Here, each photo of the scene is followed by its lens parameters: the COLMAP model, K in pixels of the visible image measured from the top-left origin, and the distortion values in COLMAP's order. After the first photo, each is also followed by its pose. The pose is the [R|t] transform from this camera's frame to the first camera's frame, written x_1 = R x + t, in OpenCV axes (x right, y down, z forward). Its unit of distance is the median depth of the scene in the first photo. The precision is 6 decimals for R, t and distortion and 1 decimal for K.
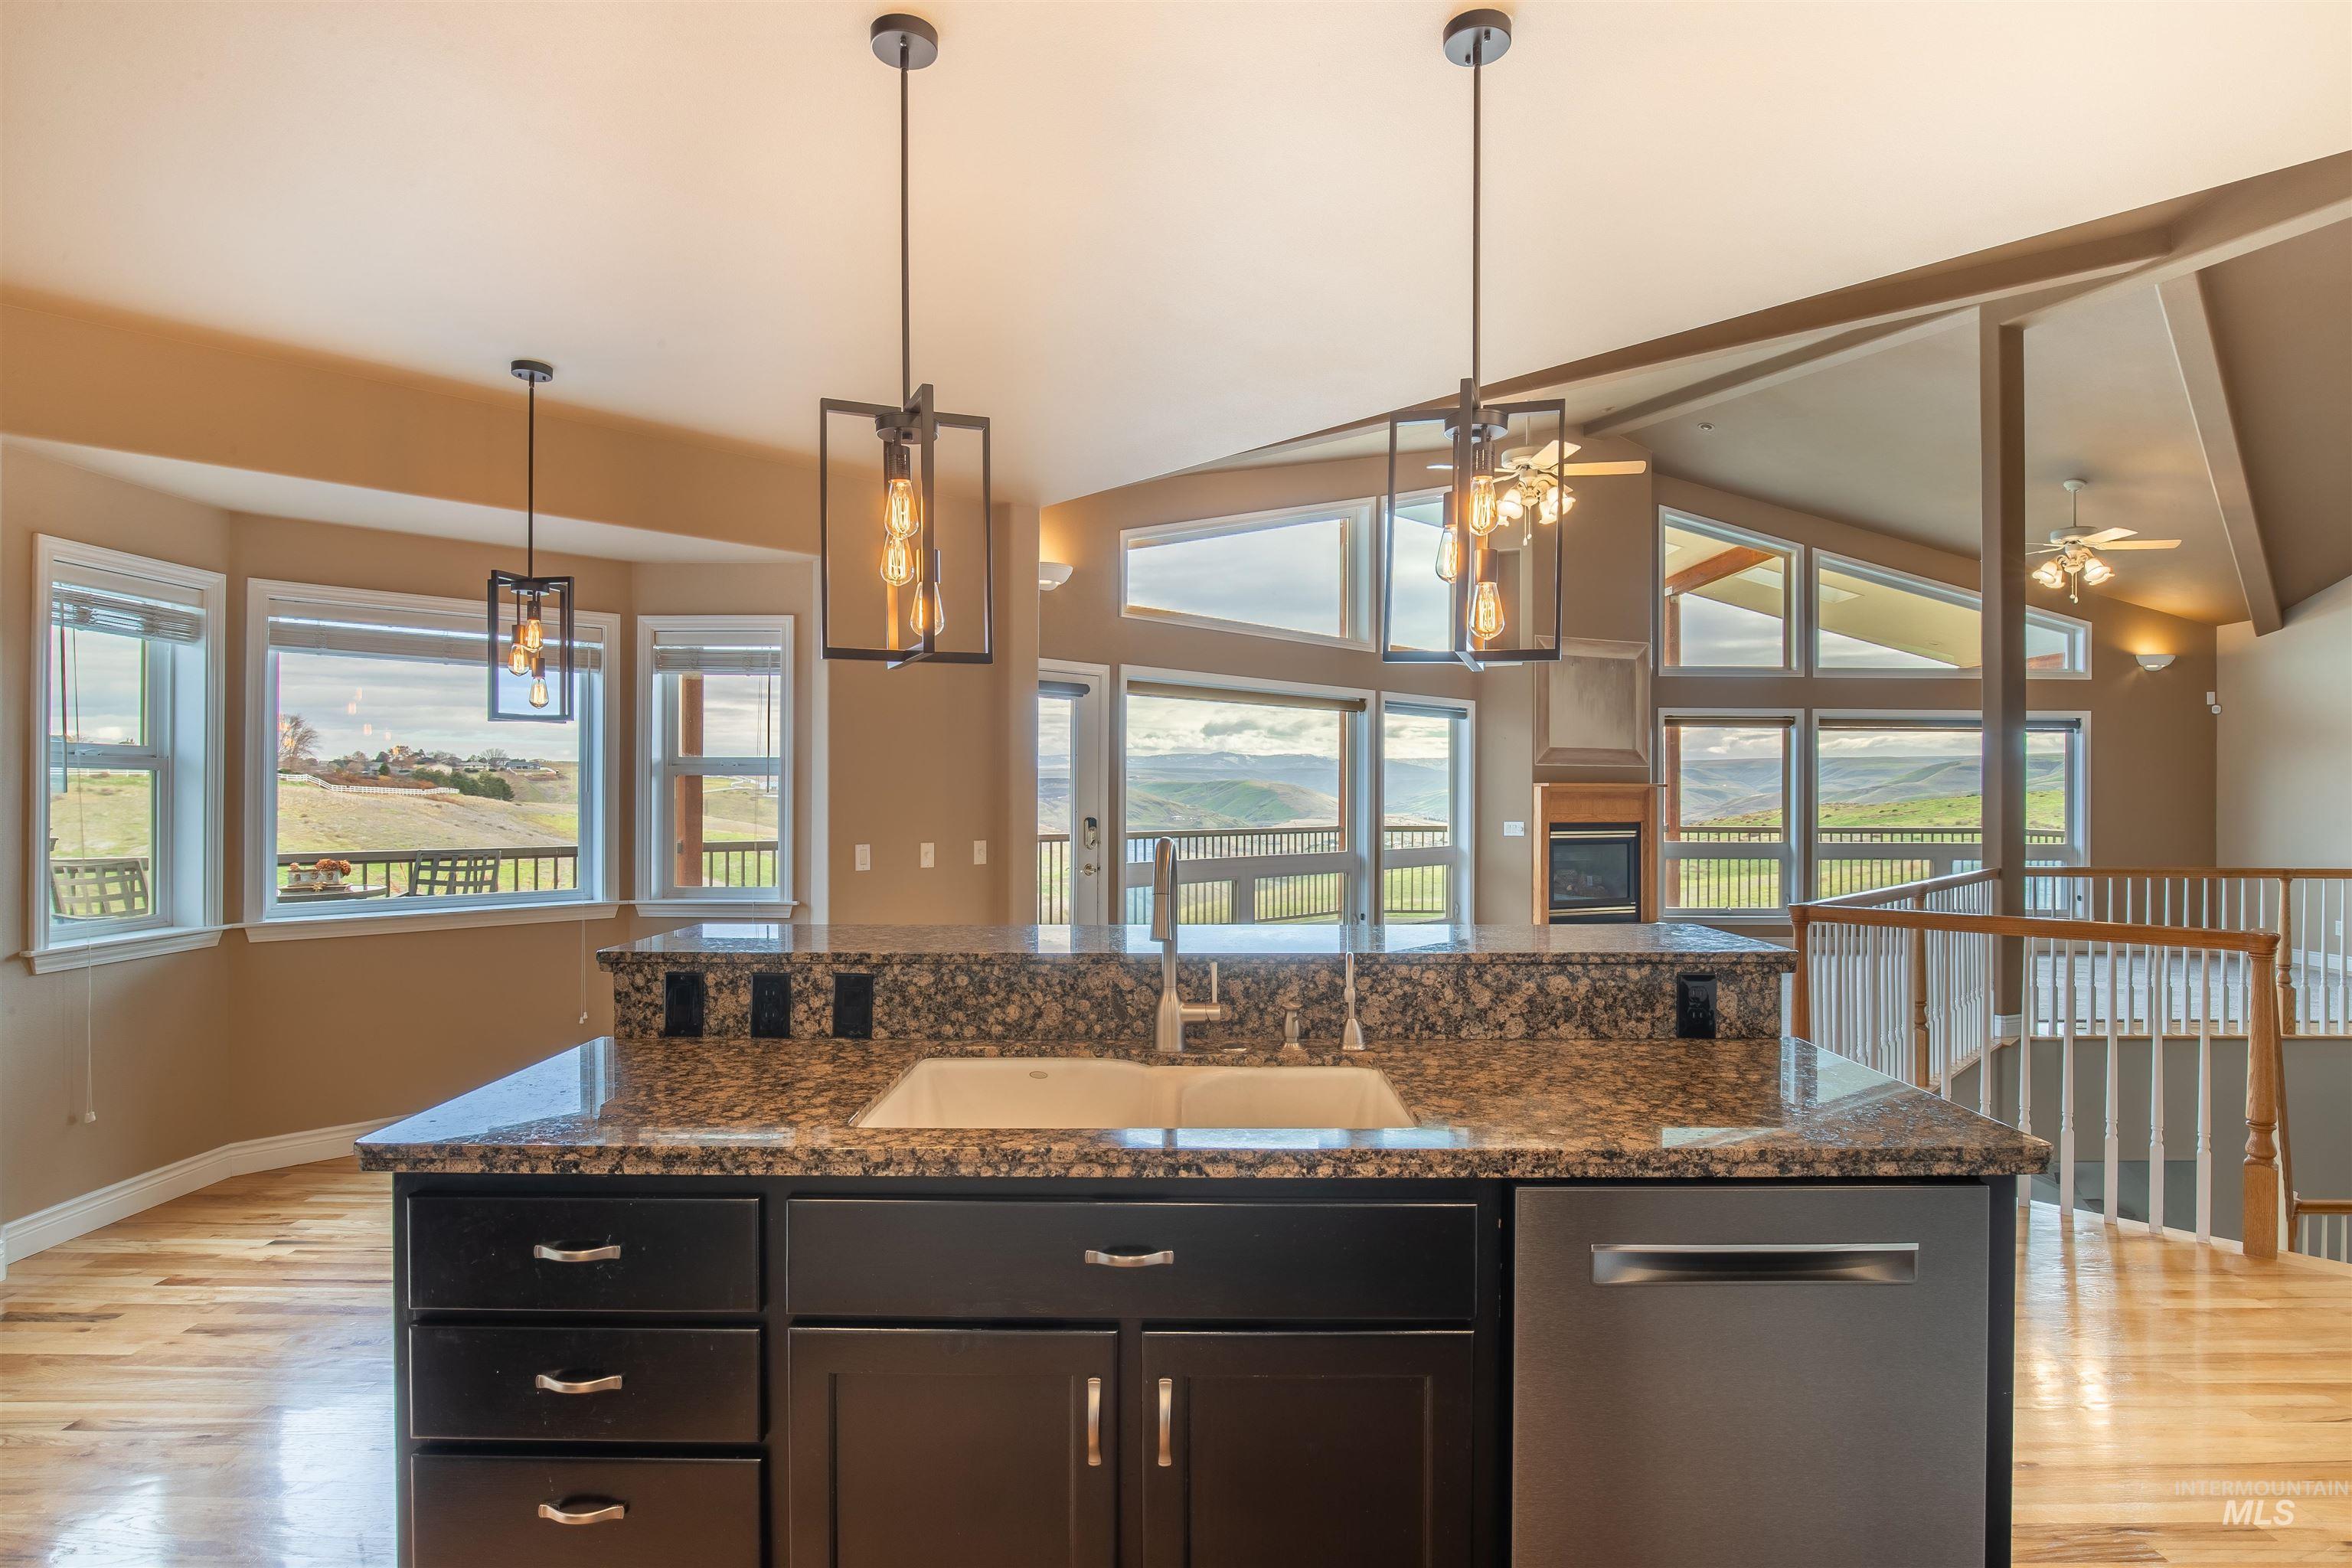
lens RADIAL K [[1187.8, 0, 1178.0], [0, 1187.8, 784.7], [0, 0, 1]] dist [-0.003522, 0.000298]
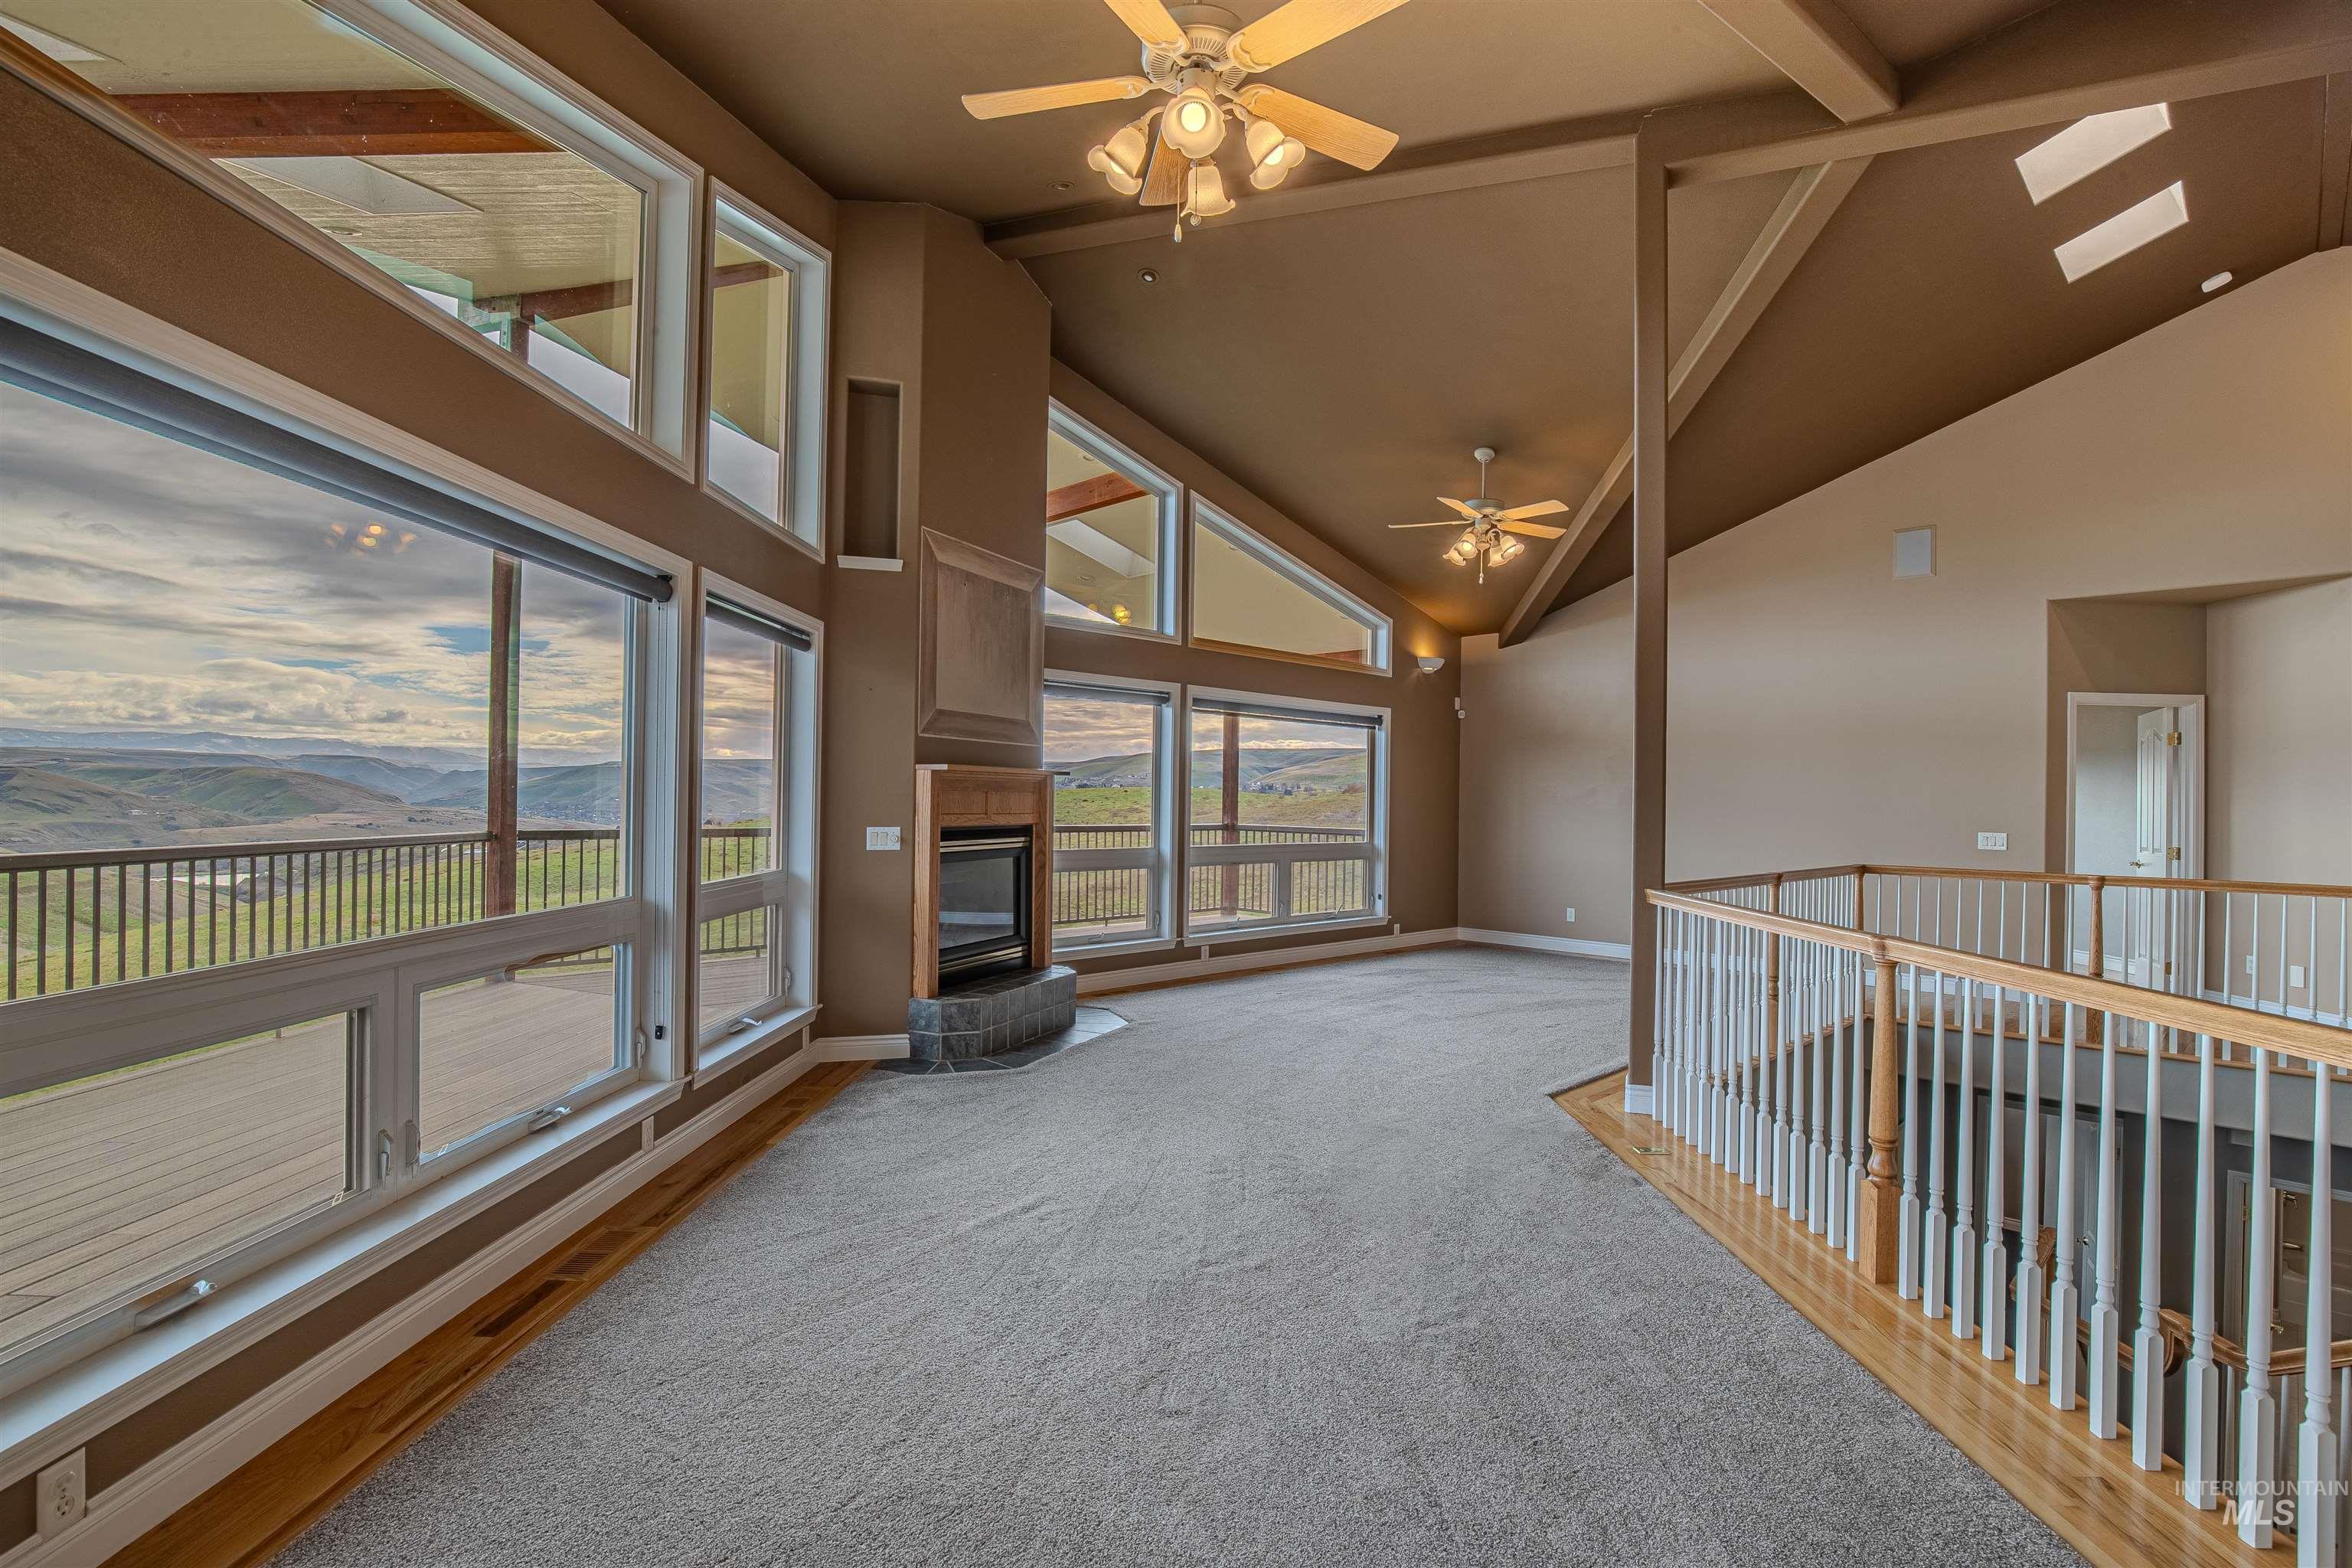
lens RADIAL K [[1097.6, 0, 1185.5], [0, 1097.6, 792.9], [0, 0, 1]] dist [-0.027973, -0.000103]
pose [[0.713119, 0.009478, 0.700979, -0.001188], [-0.017128, 0.999846, 0.003906, 0.008772], [-0.700834, -0.014792, 0.713171, 0.483145]]
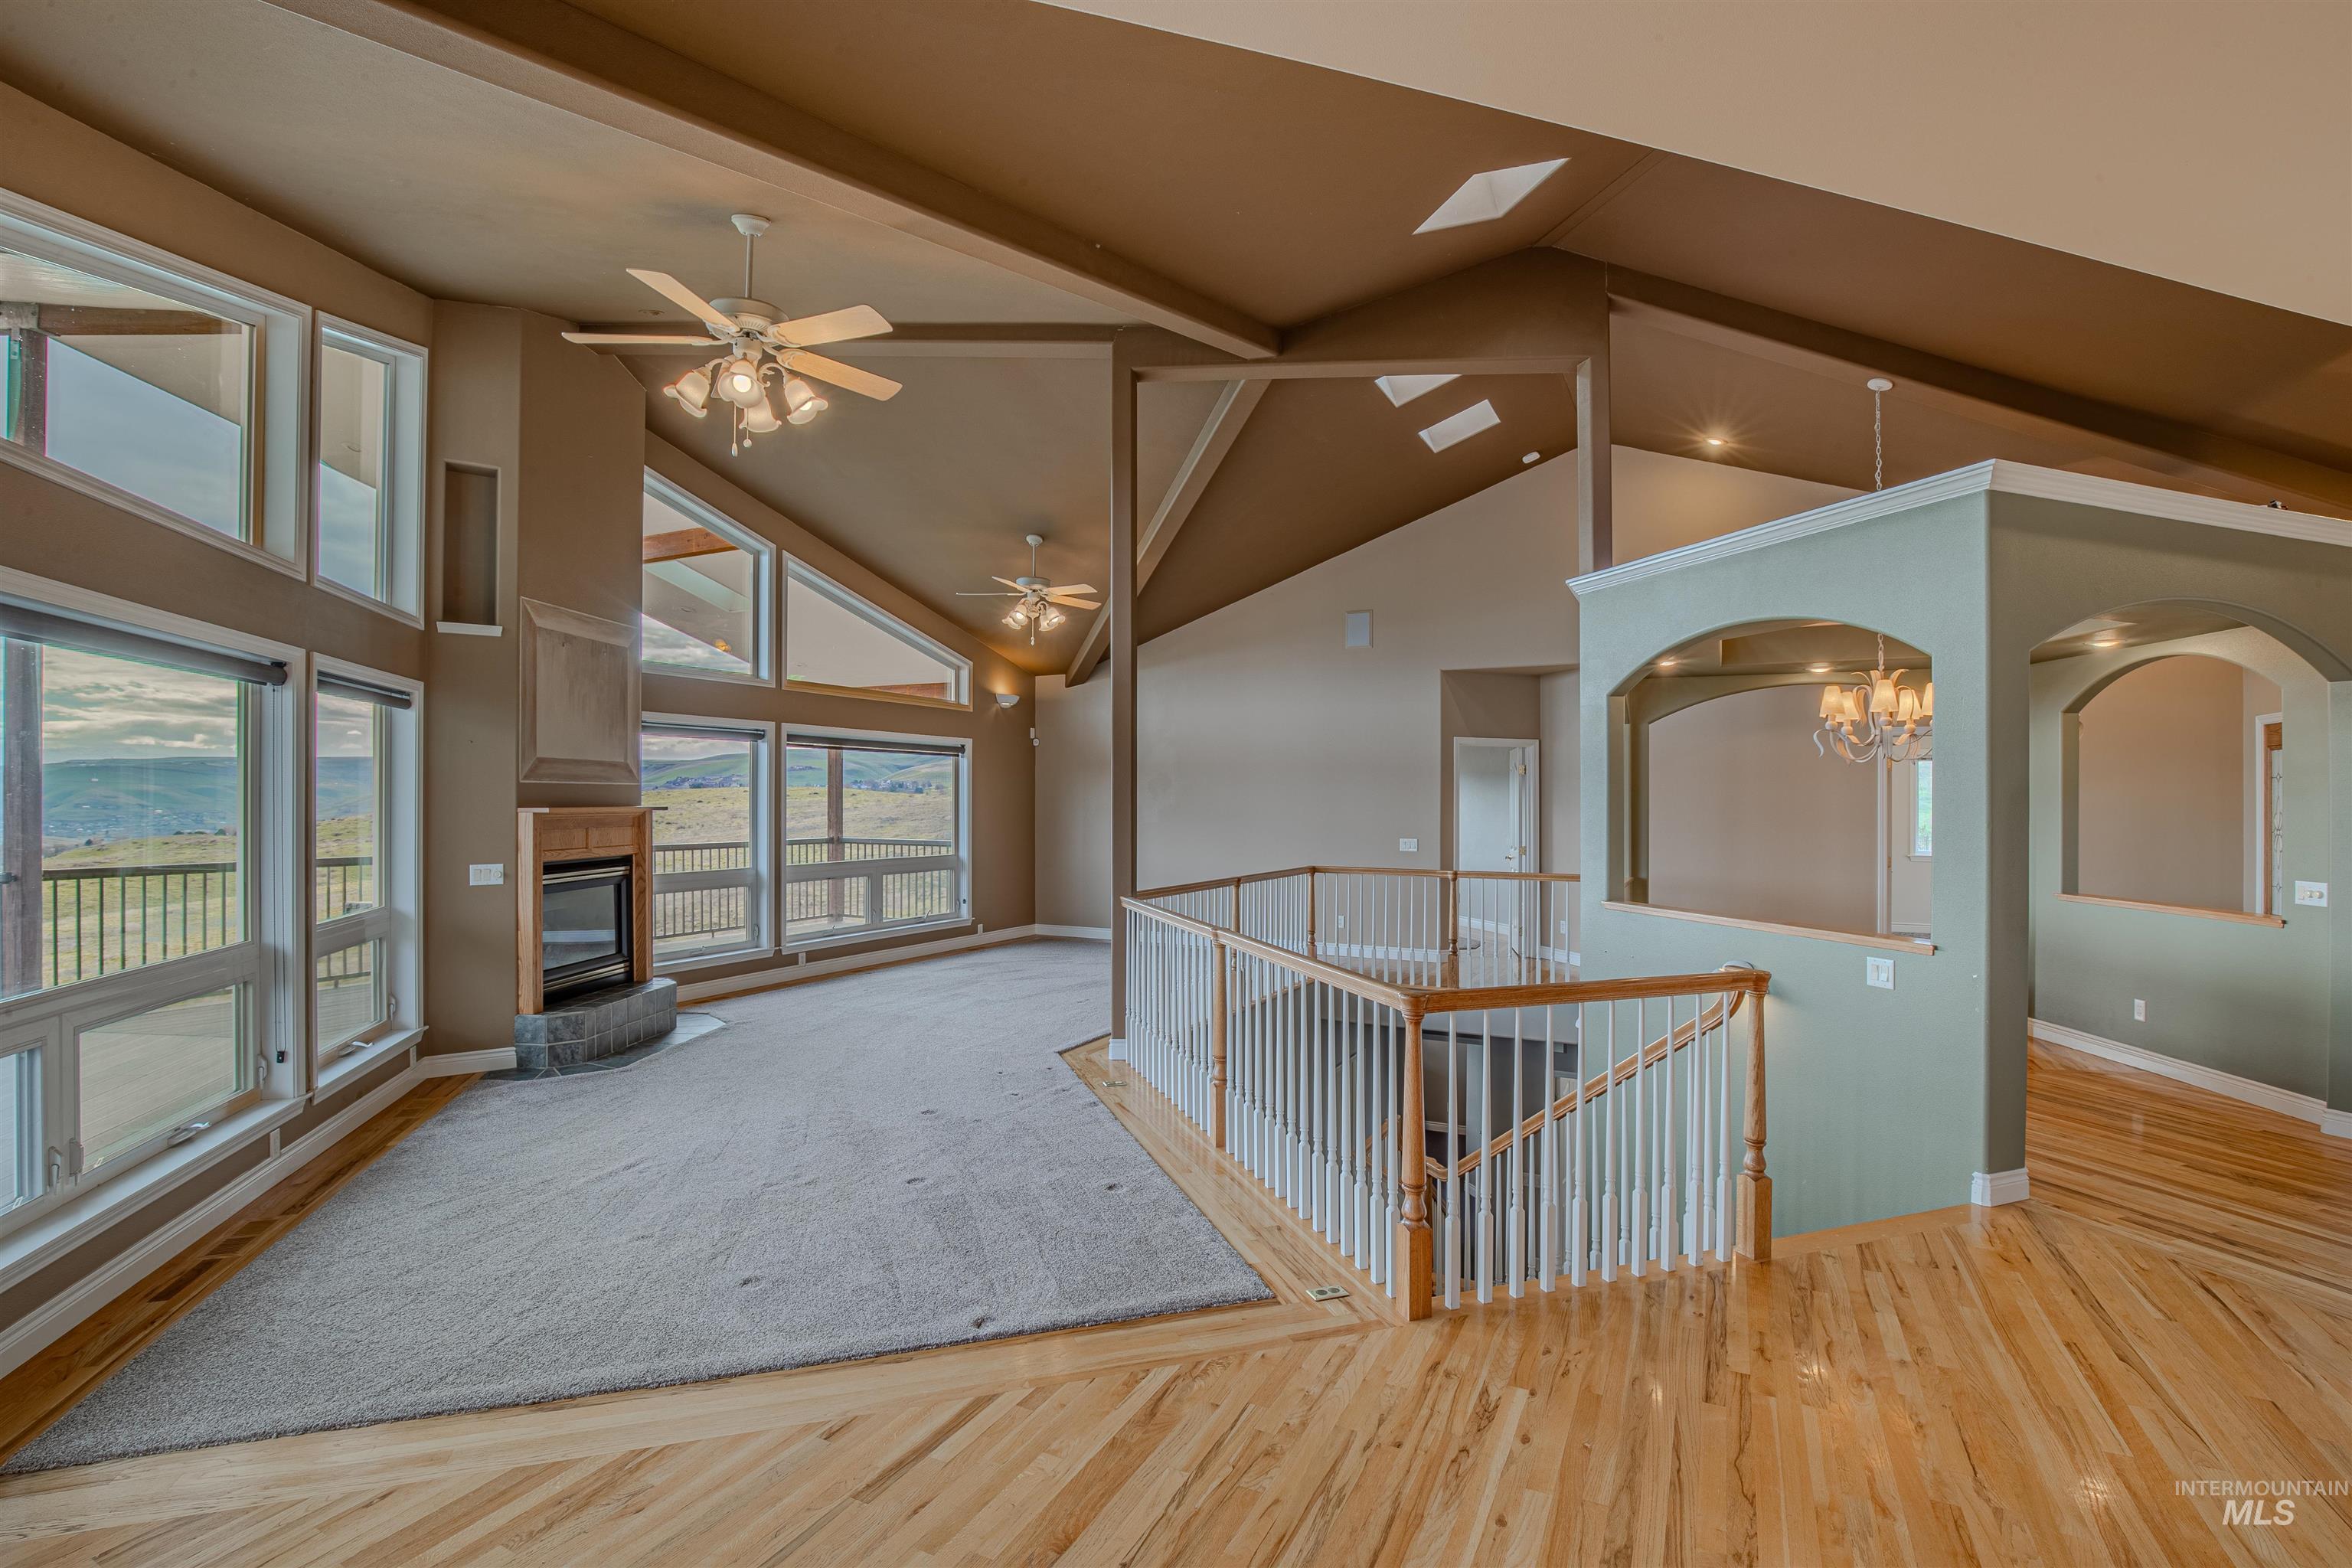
lens RADIAL K [[1076.8, 0, 1172.4], [0, 1076.8, 799.2], [0, 0, 1]] dist [-0.030590, 0.001296]
pose [[0.452815, -0.003961, 0.891596, -0.082818], [-0.007880, 0.999933, 0.008445, -0.014340], [-0.891570, -0.010849, 0.452753, 0.365581]]
